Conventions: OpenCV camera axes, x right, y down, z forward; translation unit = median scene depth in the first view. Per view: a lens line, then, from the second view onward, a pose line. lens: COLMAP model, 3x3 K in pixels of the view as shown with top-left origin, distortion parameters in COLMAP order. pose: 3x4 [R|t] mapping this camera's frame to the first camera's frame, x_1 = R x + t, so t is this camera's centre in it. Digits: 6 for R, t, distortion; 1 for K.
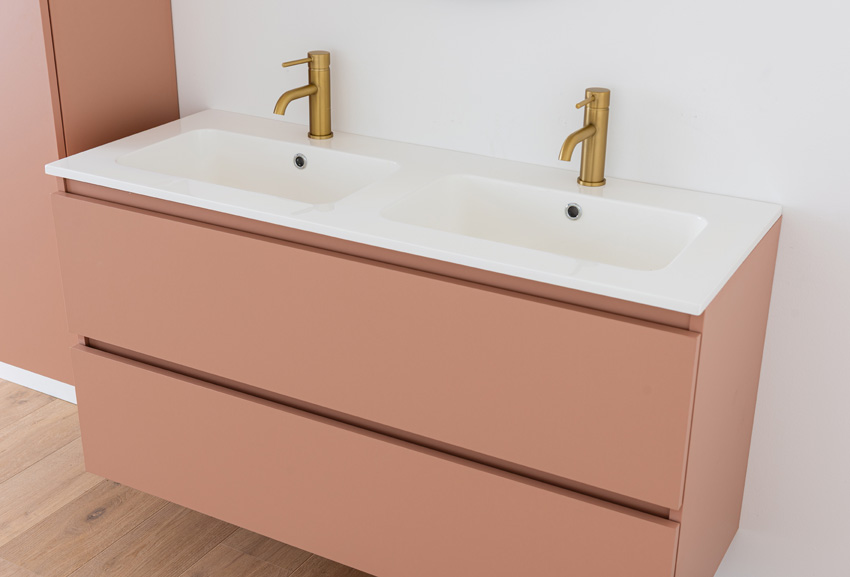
lens RADIAL K [[1134.0, 0, 425.0], [0, 1134.0, 288.5], [0, 0, 1]] dist [-0.002019, 0.010612]
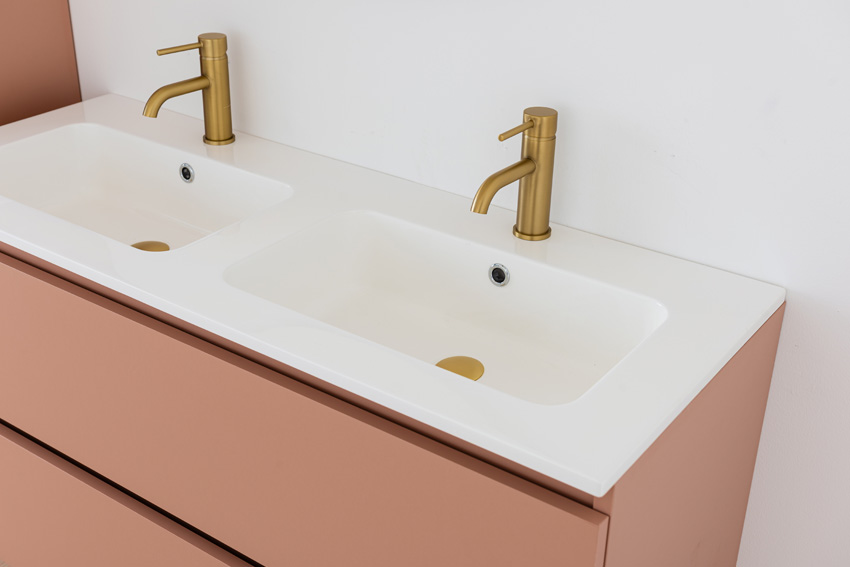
lens RADIAL K [[1111.3, 0, 427.7], [0, 1111.3, 265.4], [0, 0, 1]] dist [0.011138, 0.012337]
pose [[0.993832, 0.055123, -0.096229, 0.137427], [-0.050926, 0.997663, 0.045543, -0.093778], [0.098515, -0.040362, 0.994317, 0.248594]]
